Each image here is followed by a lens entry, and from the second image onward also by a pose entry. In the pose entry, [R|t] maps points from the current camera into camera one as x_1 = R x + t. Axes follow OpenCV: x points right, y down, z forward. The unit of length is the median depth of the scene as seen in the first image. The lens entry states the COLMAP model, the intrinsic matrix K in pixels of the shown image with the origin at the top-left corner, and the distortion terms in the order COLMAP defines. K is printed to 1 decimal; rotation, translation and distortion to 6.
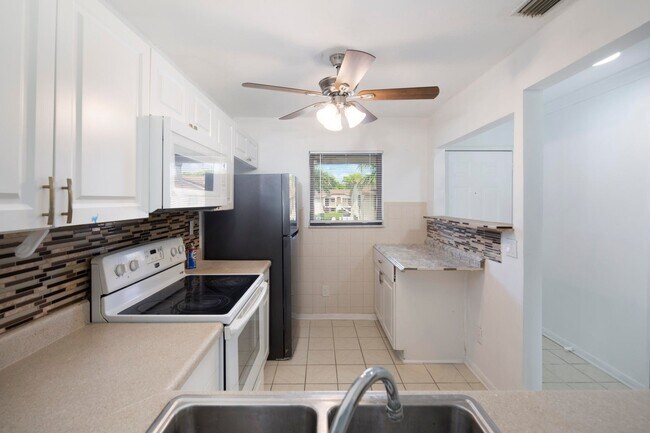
lens RADIAL K [[302.3, 0, 322.3], [0, 302.3, 198.5], [0, 0, 1]] dist [0.000608, 0.000020]
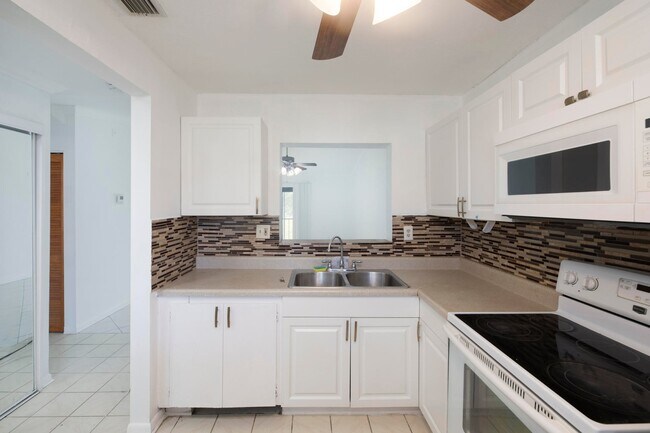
lens RADIAL K [[281.1, 0, 322.4], [0, 281.1, 202.8], [0, 0, 1]] dist [-0.000312, -0.000097]
pose [[-0.999157, -0.001205, -0.041032, 0.199874], [-0.000683, 0.999918, -0.012751, 0.003336], [0.041044, -0.012712, -0.999076, 2.104090]]
